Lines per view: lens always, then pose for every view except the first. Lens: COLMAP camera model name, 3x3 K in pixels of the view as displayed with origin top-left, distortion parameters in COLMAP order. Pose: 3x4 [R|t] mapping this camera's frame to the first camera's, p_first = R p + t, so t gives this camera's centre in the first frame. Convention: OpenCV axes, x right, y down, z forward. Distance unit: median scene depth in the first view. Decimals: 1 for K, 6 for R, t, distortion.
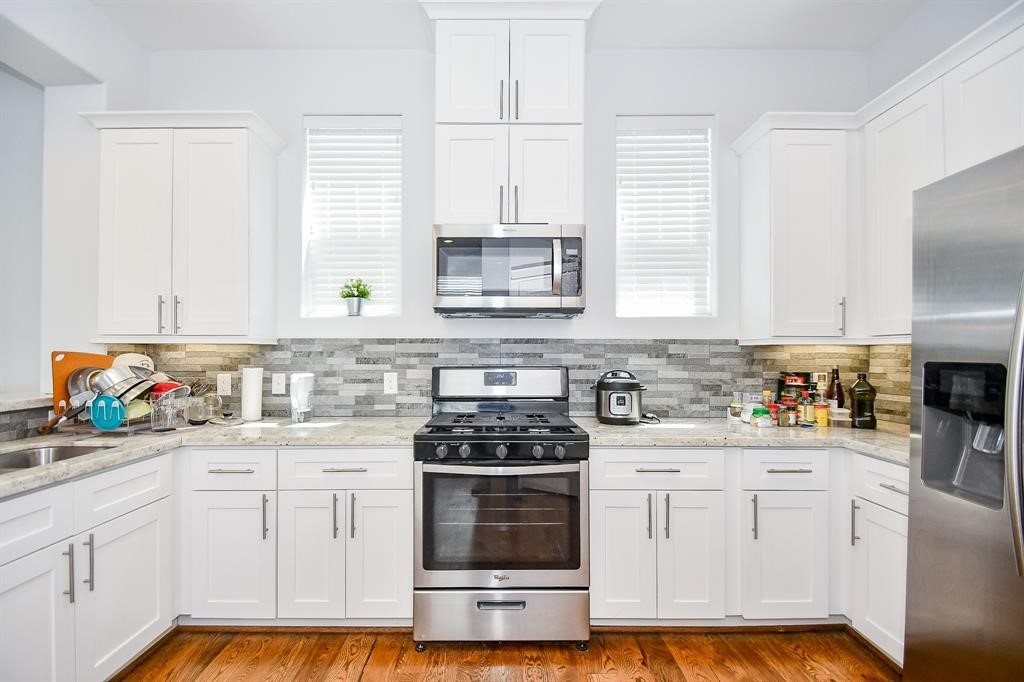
lens RADIAL K [[453.9, 0, 496.5], [0, 453.9, 349.0], [0, 0, 1]] dist [0.017209, -0.016004]
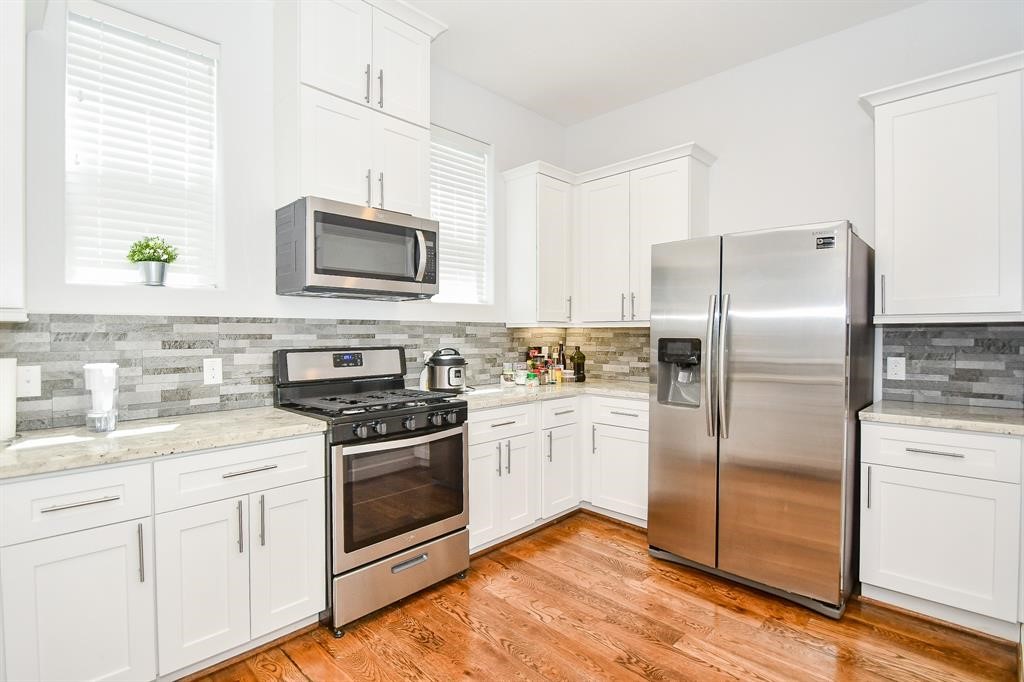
lens RADIAL K [[494.6, 0, 496.8], [0, 494.6, 338.4], [0, 0, 1]] dist [0.000783, -0.008106]
pose [[0.707191, -0.010245, 0.706949, -0.519624], [-0.003644, 0.999829, 0.018135, -0.002194], [-0.707014, -0.015401, 0.707032, 0.011500]]
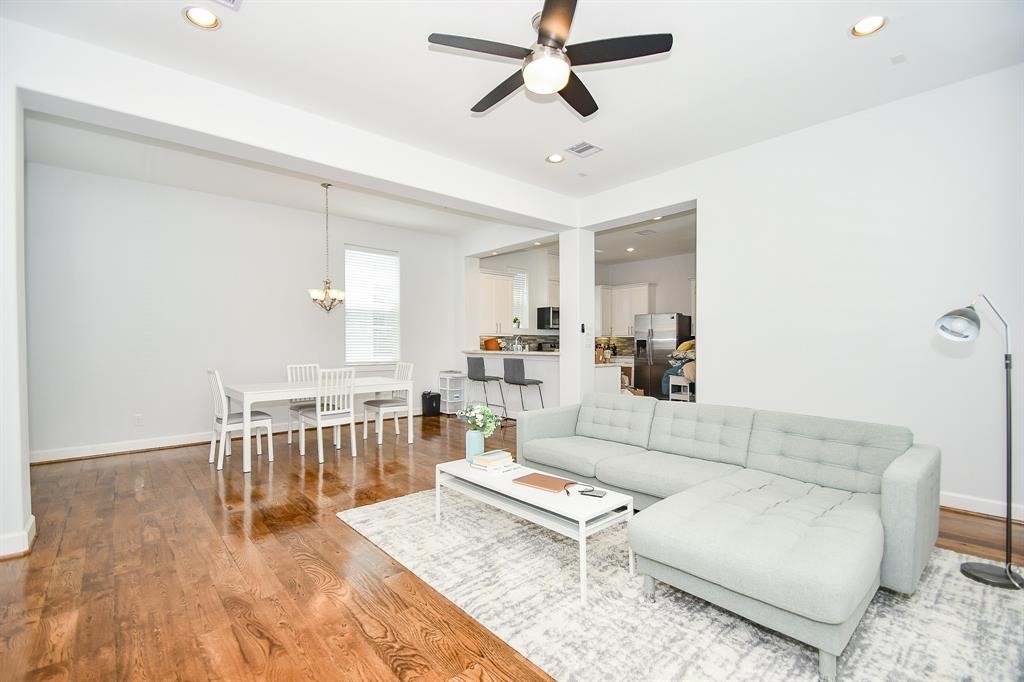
lens RADIAL K [[454.1, 0, 512.0], [0, 454.1, 341.0], [0, 0, 1]] dist [-0.000255, -0.010928]
pose [[0.748271, -0.003638, 0.663383, -2.730404], [0.000340, 0.999987, 0.005100, 0.005963], [-0.663393, -0.003590, 0.748263, -1.585566]]
